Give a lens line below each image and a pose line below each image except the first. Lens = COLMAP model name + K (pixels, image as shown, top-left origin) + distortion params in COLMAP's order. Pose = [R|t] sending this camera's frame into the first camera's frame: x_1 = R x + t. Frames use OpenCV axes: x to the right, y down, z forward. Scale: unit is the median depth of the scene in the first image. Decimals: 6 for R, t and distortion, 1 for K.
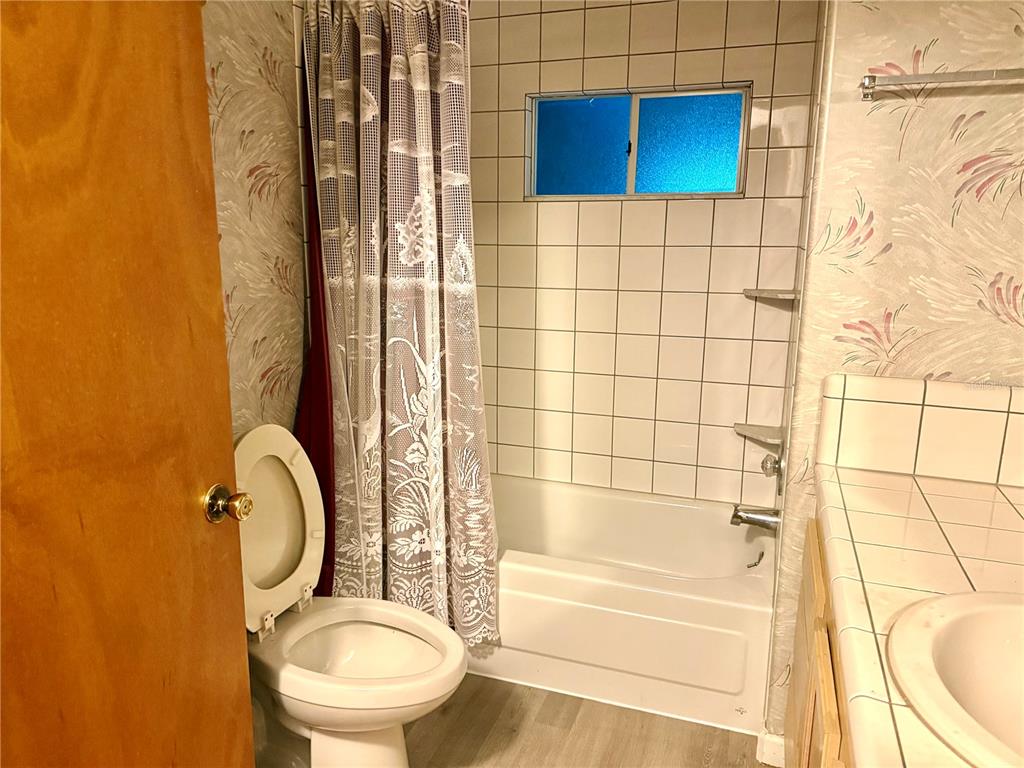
lens RADIAL K [[715.5, 0, 509.8], [0, 715.5, 388.0], [0, 0, 1]] dist [-0.003511, -0.007883]
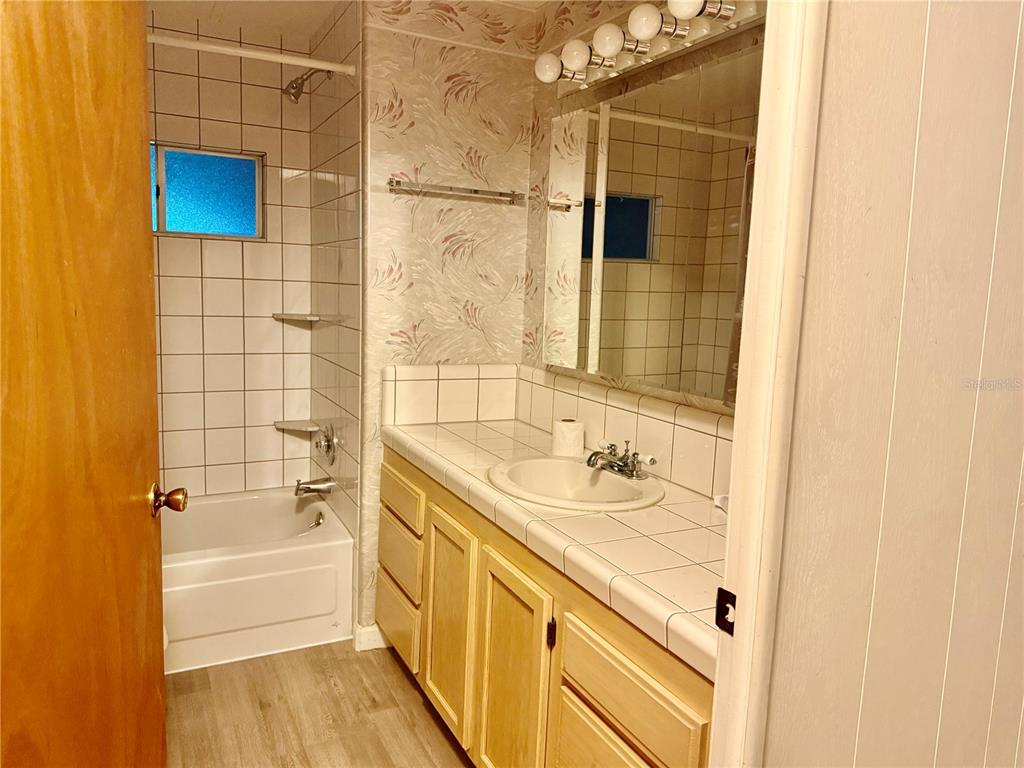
lens RADIAL K [[715.5, 0, 512.7], [0, 715.5, 380.9], [0, 0, 1]] dist [-0.003511, -0.007883]
pose [[0.672812, -0.076735, 0.735823, -0.524326], [0.115593, 0.993294, -0.002109, 0.049866], [-0.730727, 0.086475, 0.677171, -0.247569]]
